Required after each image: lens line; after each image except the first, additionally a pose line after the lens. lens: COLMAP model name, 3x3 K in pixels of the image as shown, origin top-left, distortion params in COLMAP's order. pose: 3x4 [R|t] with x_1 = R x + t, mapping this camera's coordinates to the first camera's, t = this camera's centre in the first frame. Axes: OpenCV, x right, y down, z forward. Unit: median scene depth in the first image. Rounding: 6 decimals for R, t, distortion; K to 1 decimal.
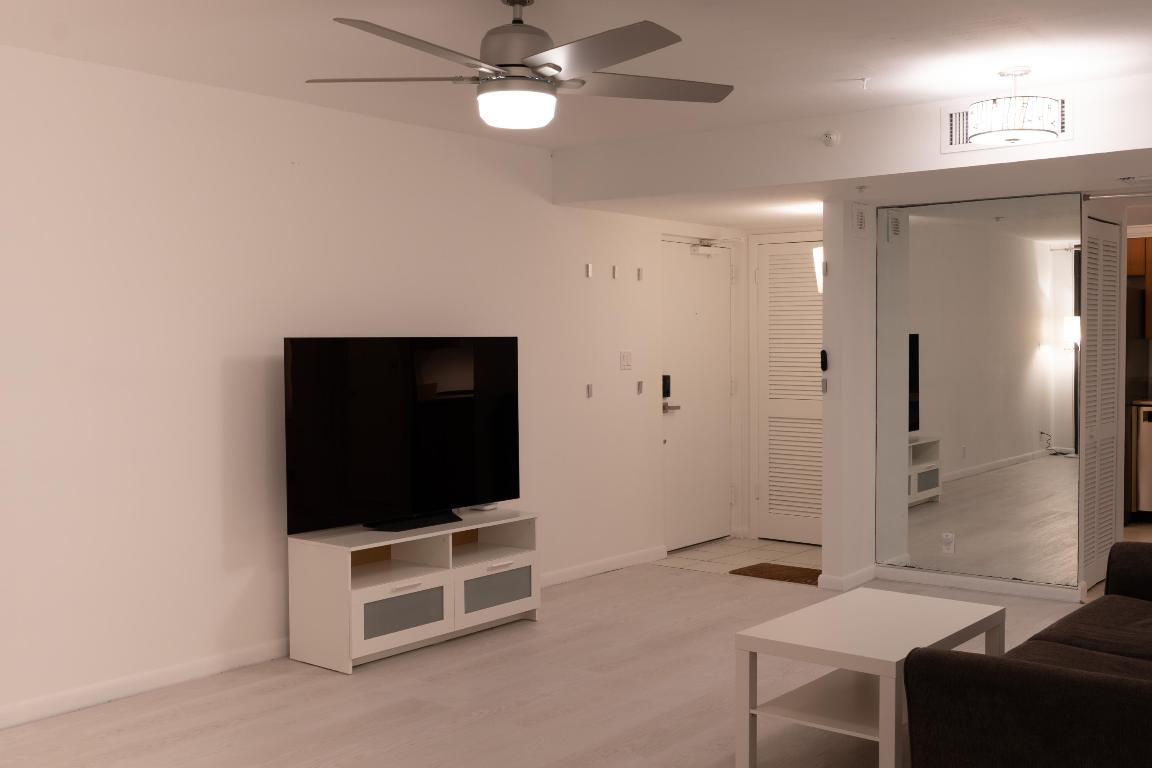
lens RADIAL K [[1216.7, 0, 576.0], [0, 1216.7, 384.0], [0, 0, 1]] dist [0.004041, -0.002210]
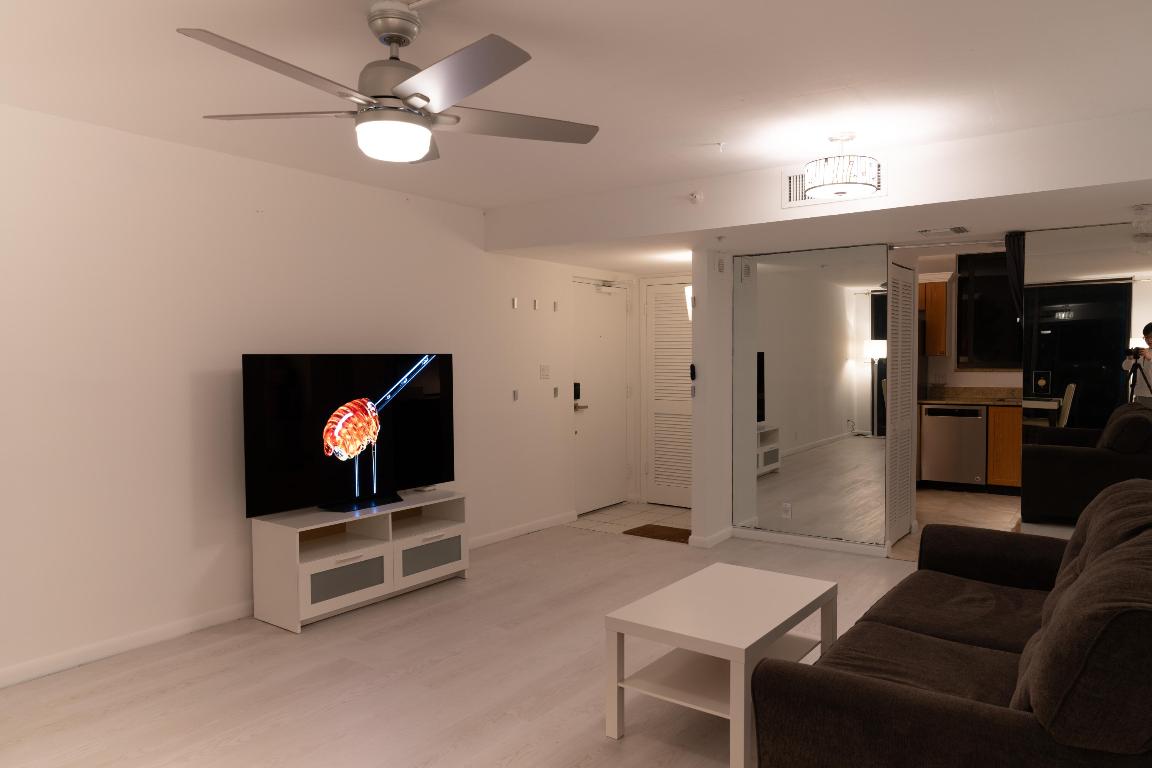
lens RADIAL K [[791.2, 0, 576.0], [0, 791.2, 384.0], [0, 0, 1]] dist [0.001987, -0.000196]
pose [[0.999146, -0.000826, 0.041299, 0.047361], [0.000865, 0.999999, -0.000928, -0.006443], [-0.041298, 0.000963, 0.999146, 0.170342]]
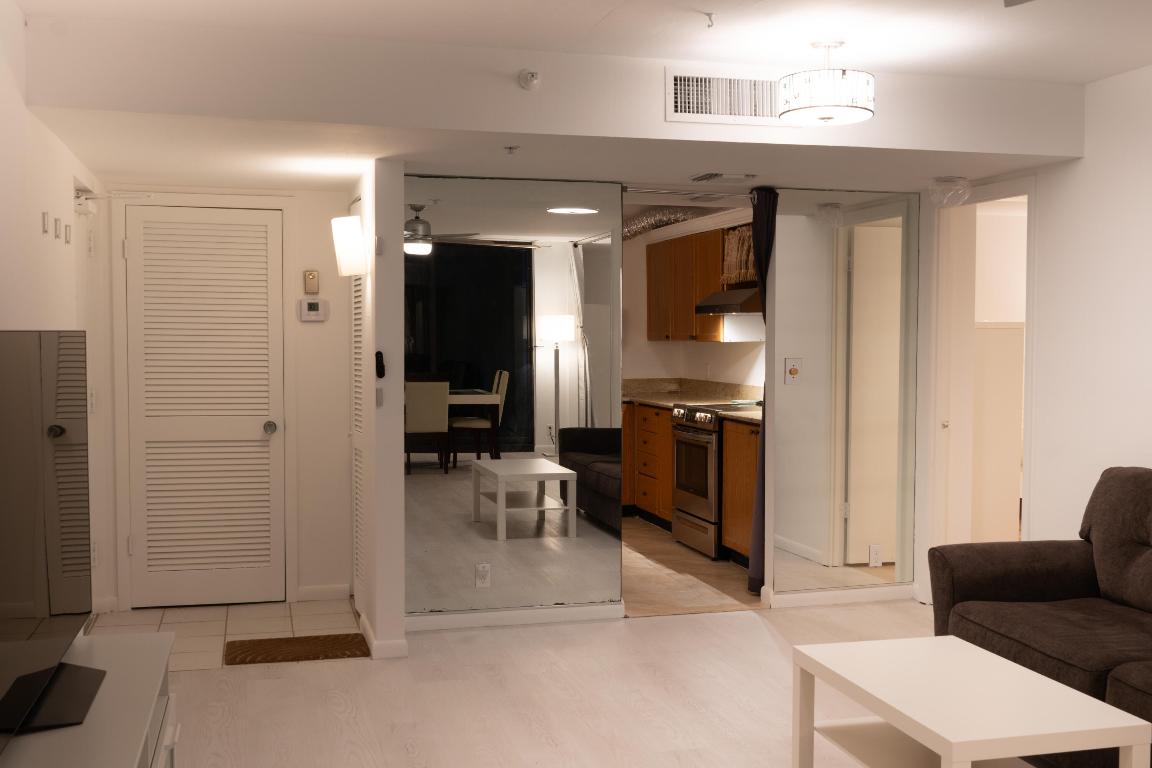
lens RADIAL K [[1199.0, 0, 576.0], [0, 1199.0, 384.0], [0, 0, 1]] dist [0.002512, 0.000882]
pose [[0.590179, -0.028052, 0.806785, -0.369797], [0.022822, 0.999576, 0.018061, -0.020069], [-0.806950, 0.007753, 0.590569, 0.494813]]
